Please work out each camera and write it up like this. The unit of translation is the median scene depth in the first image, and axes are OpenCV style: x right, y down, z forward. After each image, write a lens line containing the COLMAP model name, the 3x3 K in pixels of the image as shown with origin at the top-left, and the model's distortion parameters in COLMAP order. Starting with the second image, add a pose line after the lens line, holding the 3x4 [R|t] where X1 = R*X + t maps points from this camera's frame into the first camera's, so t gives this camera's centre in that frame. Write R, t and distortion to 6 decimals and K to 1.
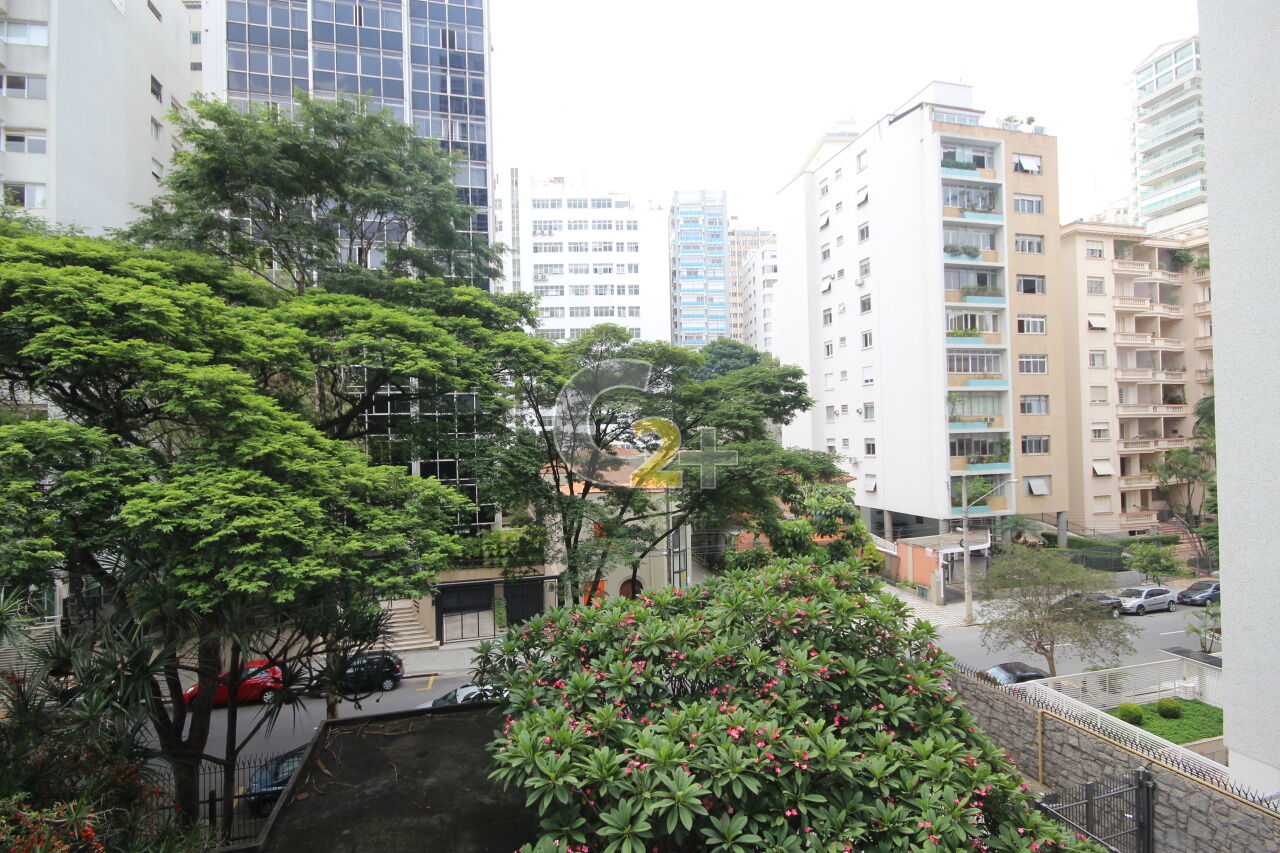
lens RADIAL K [[597.2, 0, 640.0], [0, 597.2, 426.5], [0, 0, 1]] dist [0.002397, 0.000457]
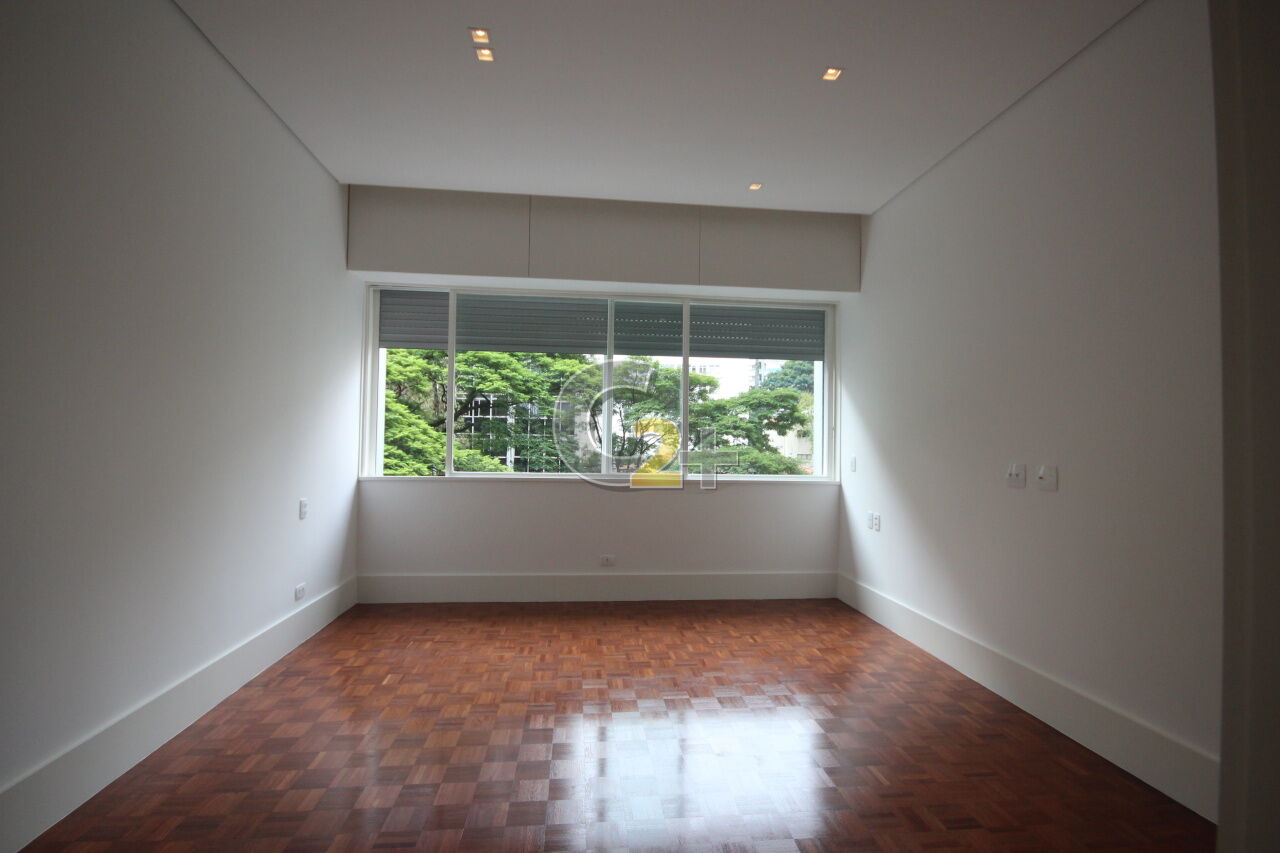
lens RADIAL K [[595.4, 0, 640.0], [0, 595.4, 426.5], [0, 0, 1]] dist [0.000017, 0.000024]
pose [[0.984829, 0.032025, -0.170548, 0.245541], [-0.035242, 0.999253, -0.015868, 0.011405], [0.169912, 0.021638, 0.985222, -0.405484]]
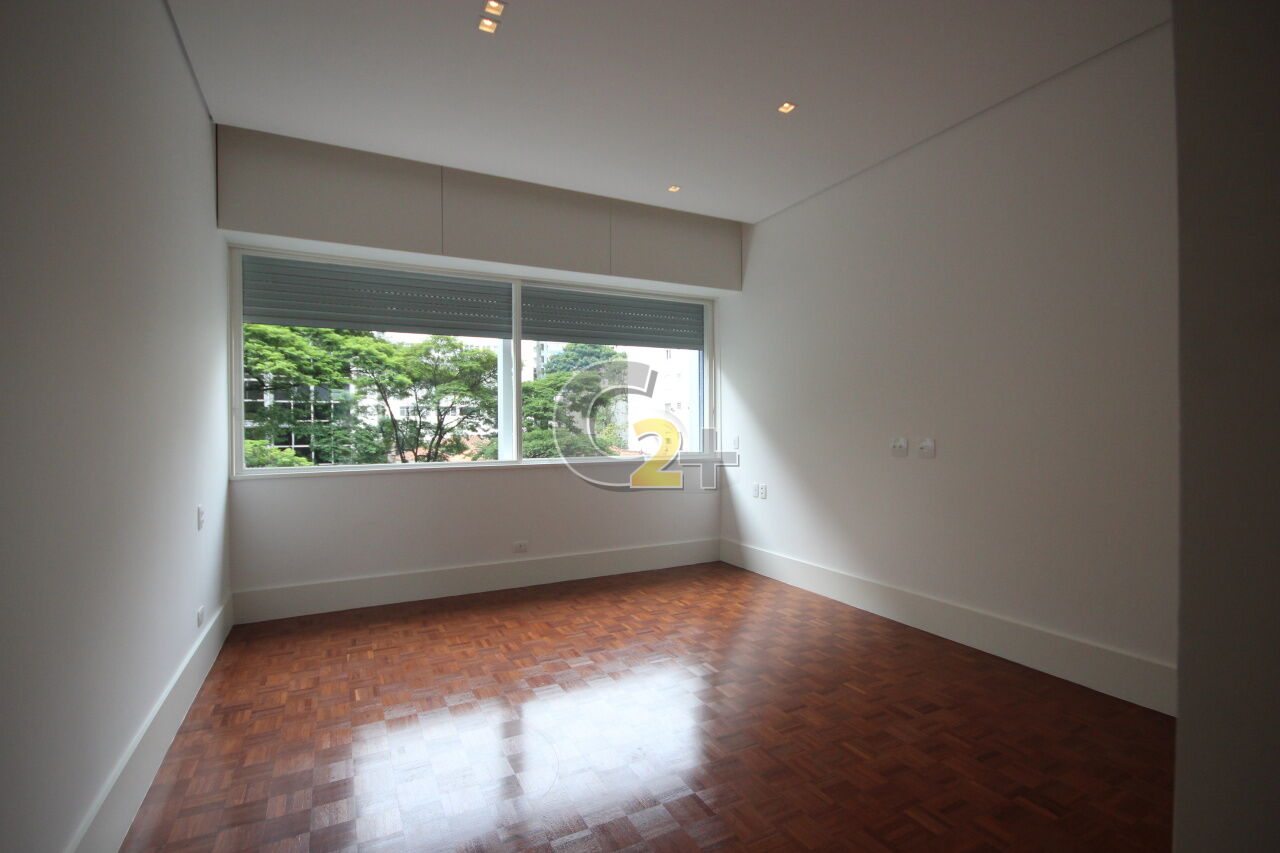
lens RADIAL K [[597.2, 0, 640.0], [0, 597.2, 426.5], [0, 0, 1]] dist [0.002397, 0.000457]
pose [[0.980091, 0.013328, 0.198102, 0.143757], [-0.014723, 0.999876, 0.005570, 0.011742], [-0.198003, -0.008376, 0.980166, -0.422954]]
